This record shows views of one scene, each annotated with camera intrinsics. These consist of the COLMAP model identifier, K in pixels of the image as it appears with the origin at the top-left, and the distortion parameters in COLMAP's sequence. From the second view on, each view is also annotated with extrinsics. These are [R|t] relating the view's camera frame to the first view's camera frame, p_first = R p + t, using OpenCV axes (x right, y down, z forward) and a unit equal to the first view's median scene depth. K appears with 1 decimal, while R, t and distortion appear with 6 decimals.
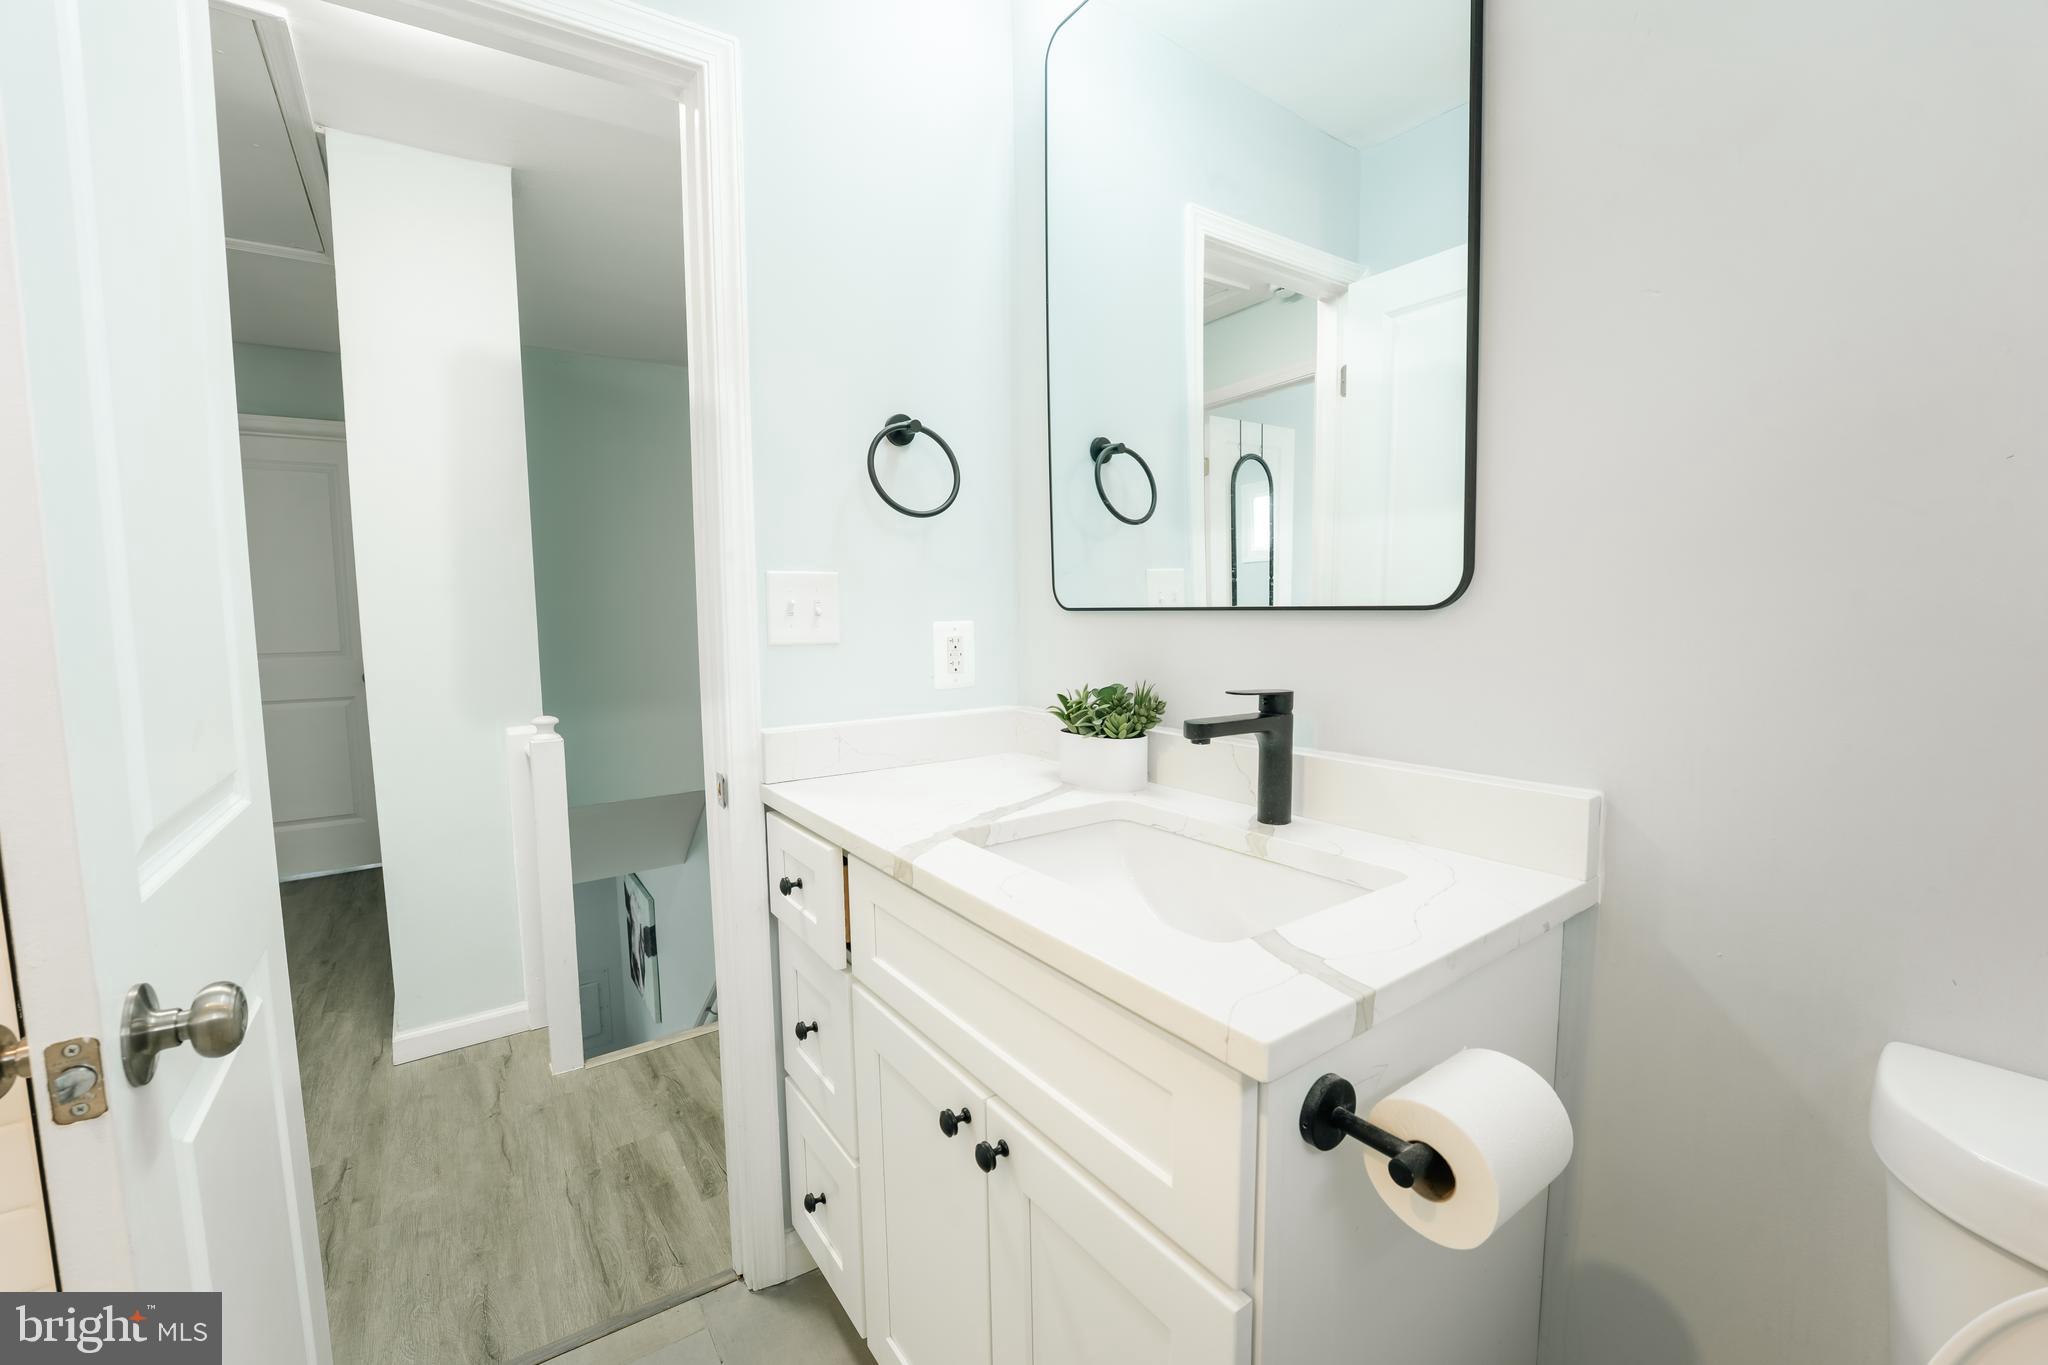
lens RADIAL K [[835.9, 0, 1020.7], [0, 835.9, 682.9], [0, 0, 1]] dist [-0.036140, 0.006442]
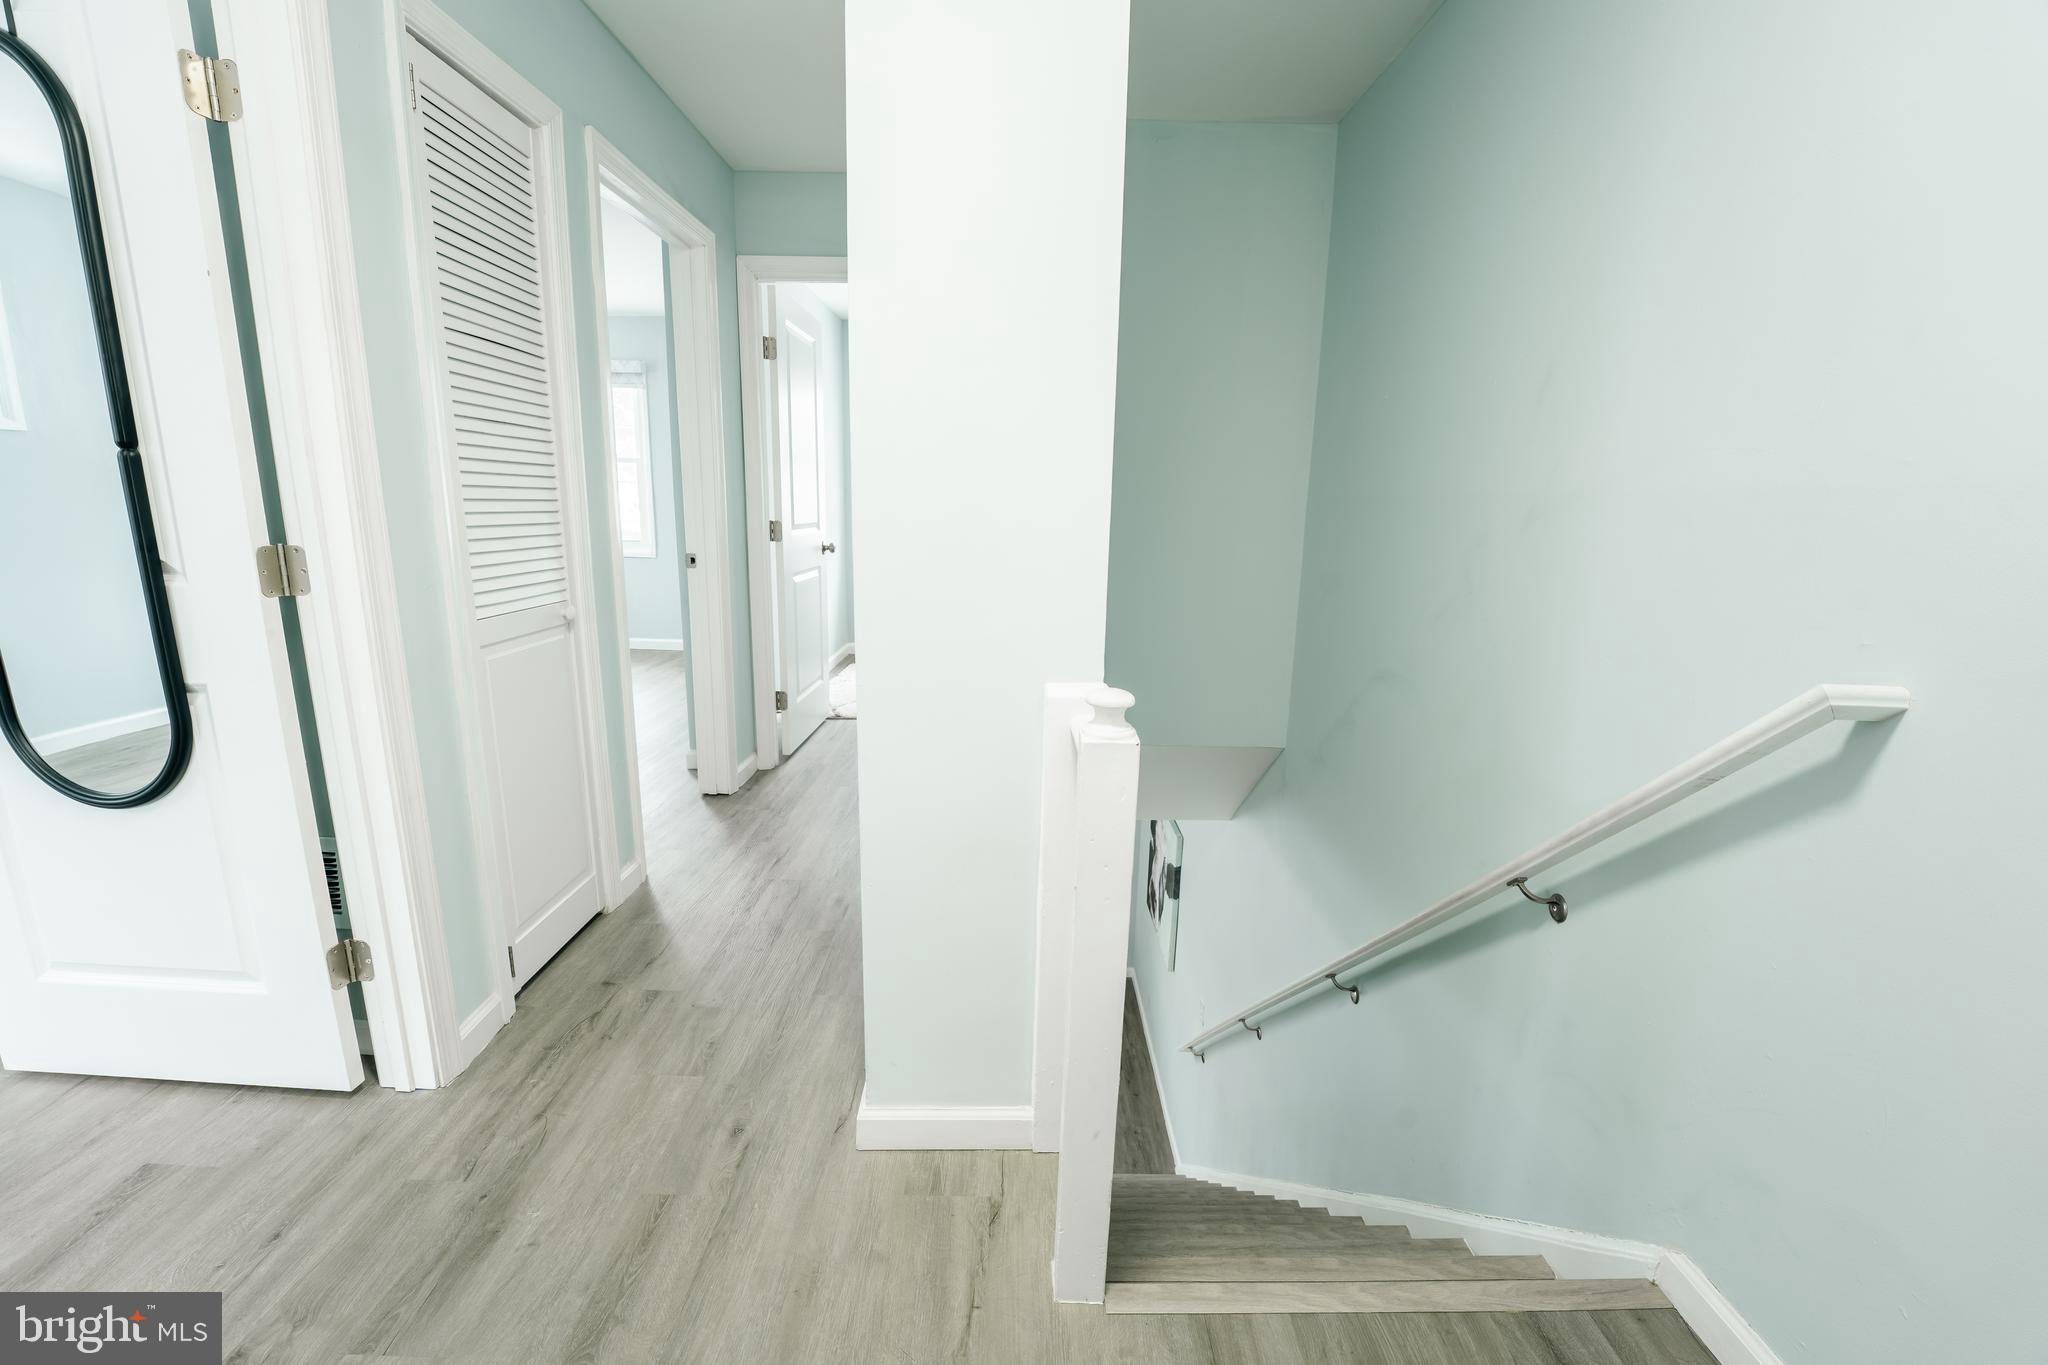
lens RADIAL K [[835.9, 0, 1020.7], [0, 835.9, 682.9], [0, 0, 1]] dist [-0.036140, 0.006442]
pose [[0.819034, 0.152875, -0.553003, -0.322929], [-0.082473, 0.985209, 0.150208, -0.033655], [0.567787, -0.077418, 0.819527, 0.525369]]
